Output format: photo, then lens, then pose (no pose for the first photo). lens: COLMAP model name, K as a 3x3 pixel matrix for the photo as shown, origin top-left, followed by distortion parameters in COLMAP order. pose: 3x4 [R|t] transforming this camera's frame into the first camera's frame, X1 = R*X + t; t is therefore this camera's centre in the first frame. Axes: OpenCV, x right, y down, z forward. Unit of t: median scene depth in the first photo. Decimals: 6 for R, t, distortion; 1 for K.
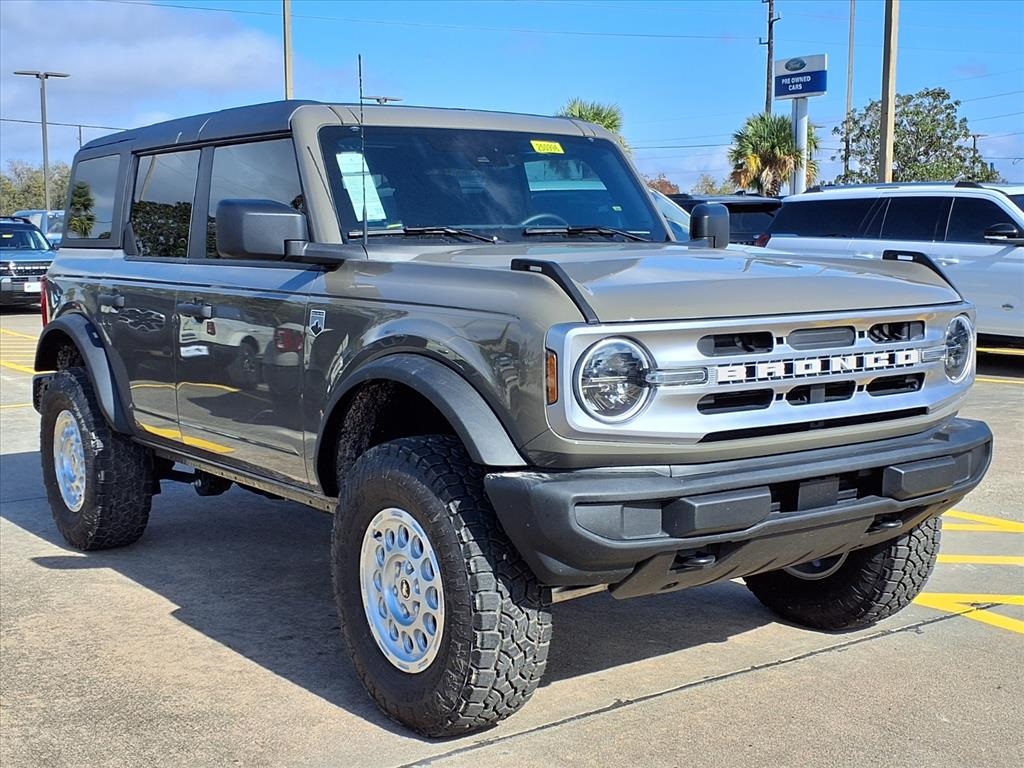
lens RADIAL K [[1346.7, 0, 529.9], [0, 1346.7, 388.9], [0, 0, 1]] dist [0.269088, -0.876661]
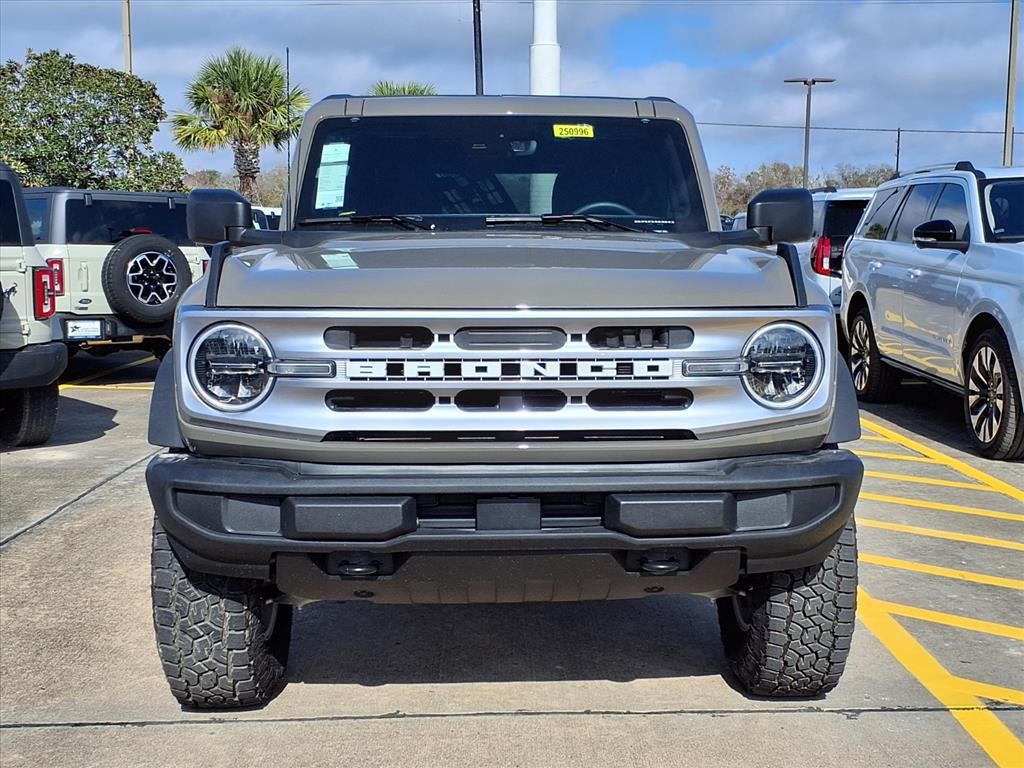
lens RADIAL K [[1346.7, 0, 529.9], [0, 1346.7, 388.9], [0, 0, 1]] dist [0.269088, -0.876661]
pose [[0.829156, 0.069274, -0.554709, 0.683484], [-0.070018, 0.997347, 0.019892, -0.022006], [0.554615, 0.022346, 0.831807, 0.268502]]
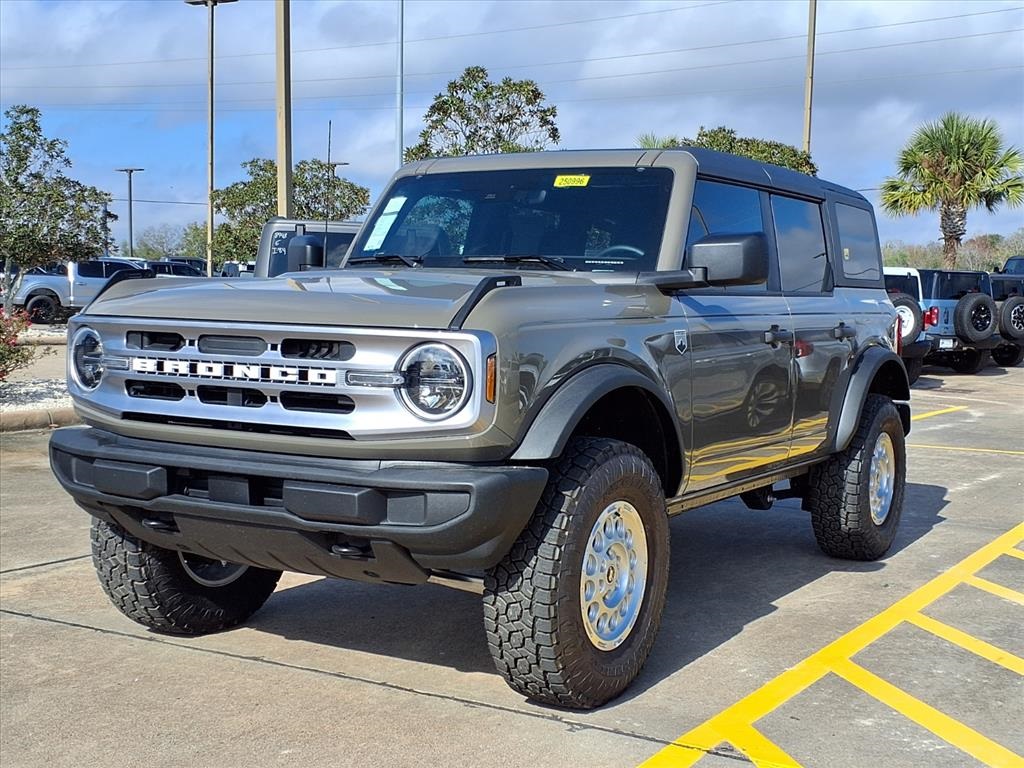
lens RADIAL K [[1320.3, 0, 512.0], [0, 1320.3, 384.0], [0, 0, 1]] dist [0.261779, -0.855181]
pose [[0.391886, 0.078368, -0.916670, 1.226082], [-0.128435, 0.991269, 0.029838, -0.064661], [0.911005, 0.106040, 0.398530, 0.751061]]
